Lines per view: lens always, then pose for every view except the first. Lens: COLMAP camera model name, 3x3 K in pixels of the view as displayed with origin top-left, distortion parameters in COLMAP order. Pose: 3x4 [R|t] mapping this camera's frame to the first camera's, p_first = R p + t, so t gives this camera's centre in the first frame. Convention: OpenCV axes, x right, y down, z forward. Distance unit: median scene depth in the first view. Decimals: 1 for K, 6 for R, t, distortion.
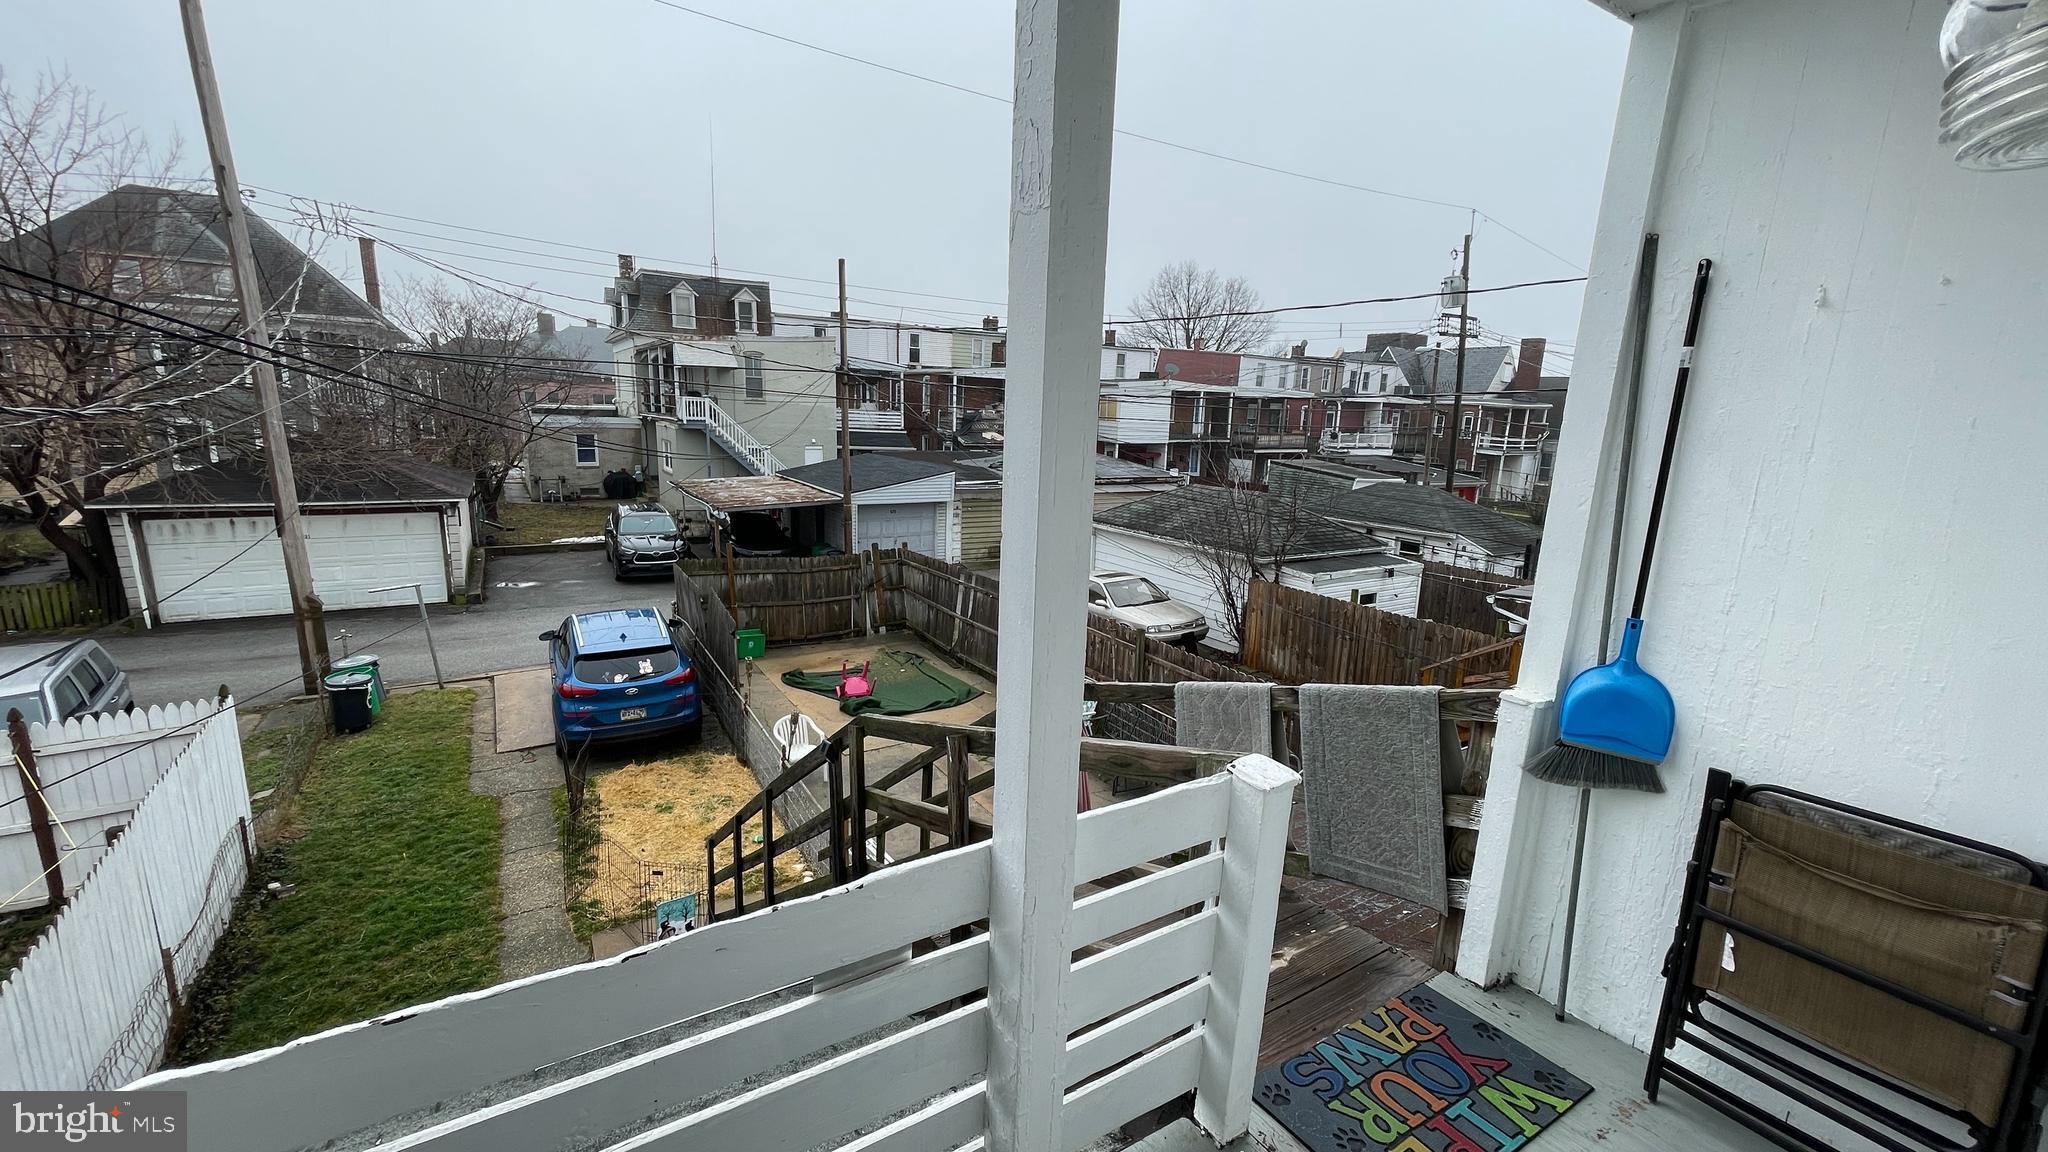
lens RADIAL K [[826.9, 0, 1023.3], [0, 826.9, 572.9], [0, 0, 1]] dist [-0.004377, 0.001657]
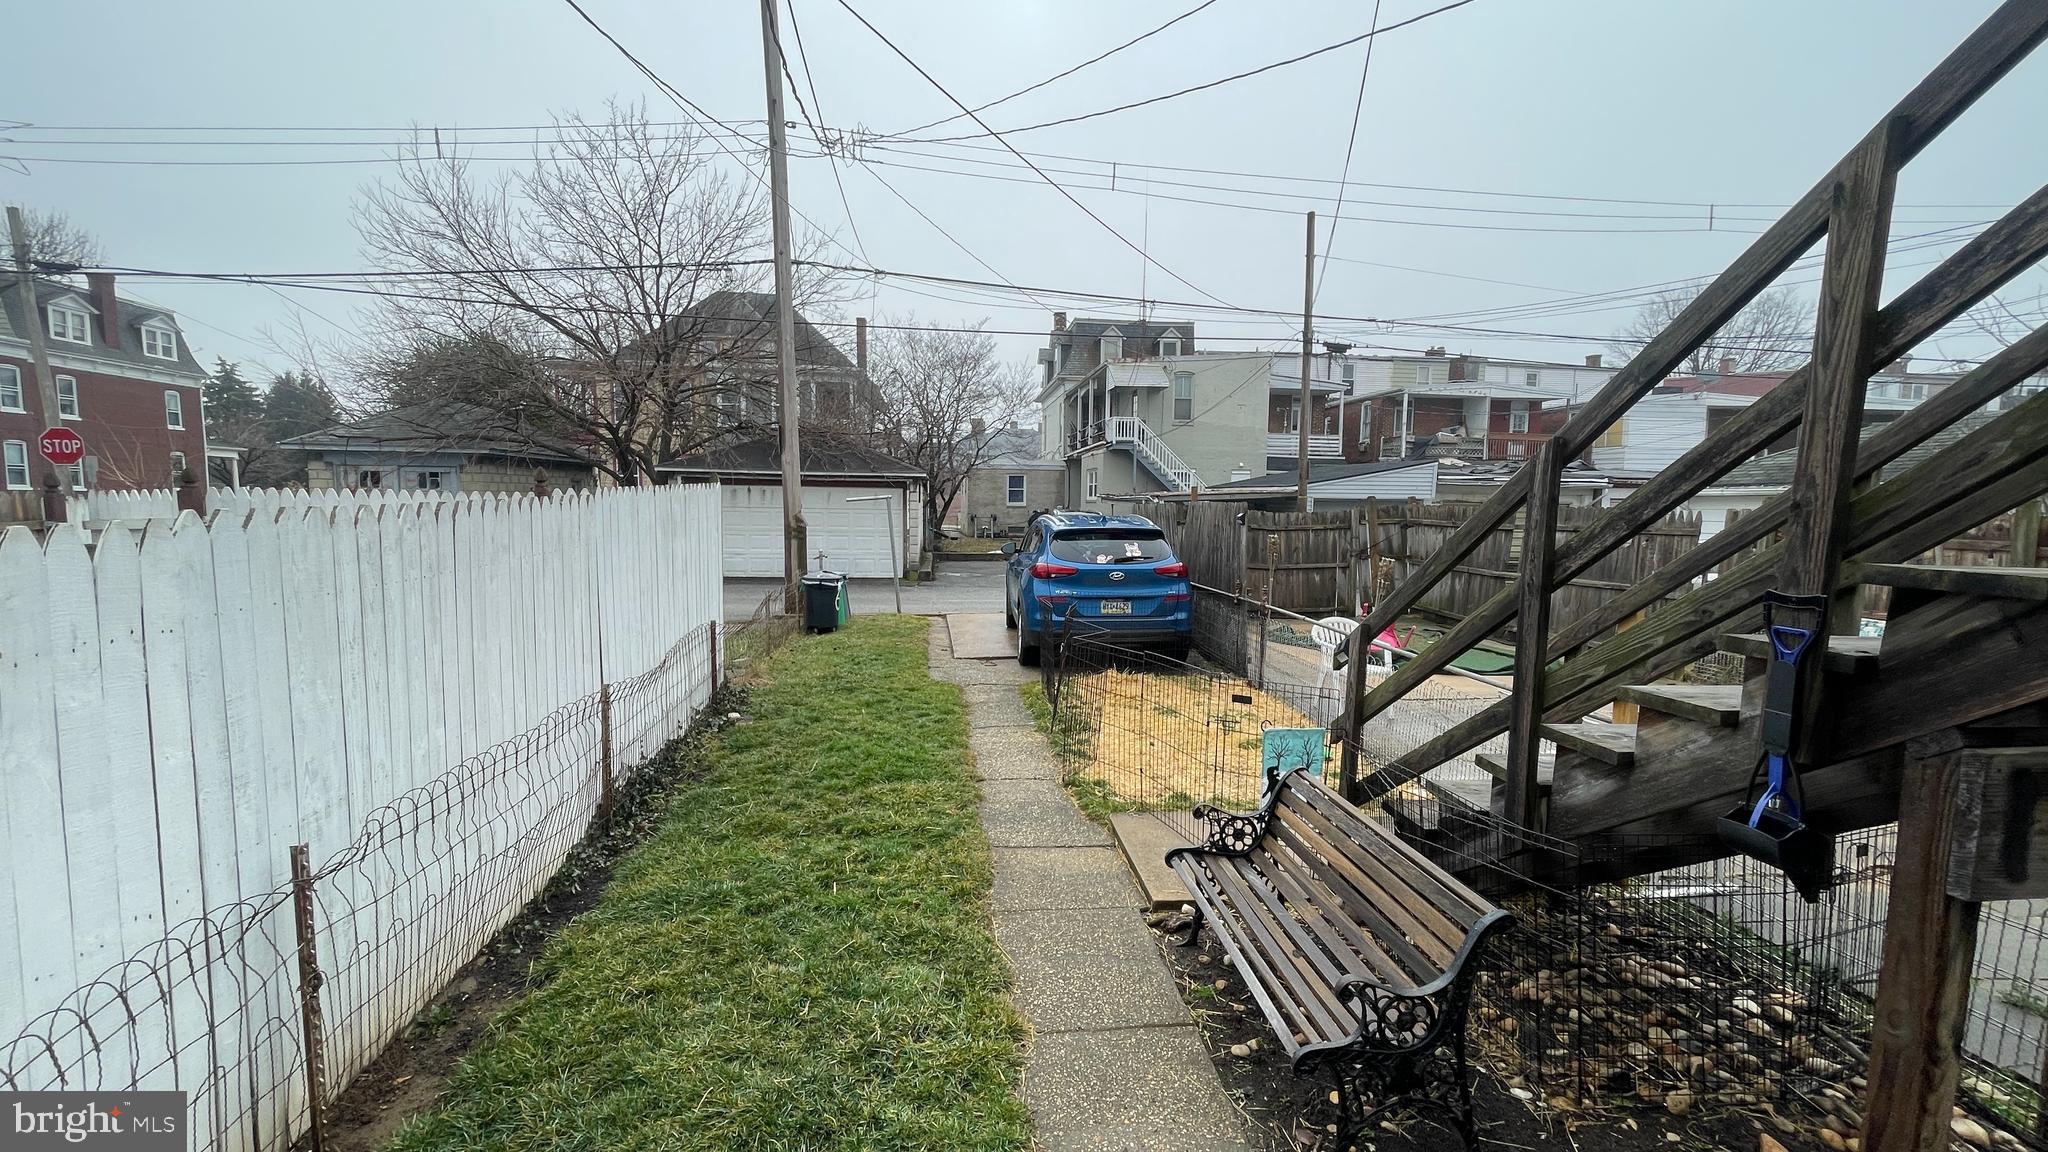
lens RADIAL K [[826.9, 0, 1020.8], [0, 826.9, 577.4], [0, 0, 1]] dist [-0.004377, 0.001657]
pose [[0.899137, 0.016955, -0.437339, -0.166574], [-0.068503, 0.992385, -0.102365, 0.175155], [0.432273, 0.122000, 0.893452, 0.210692]]
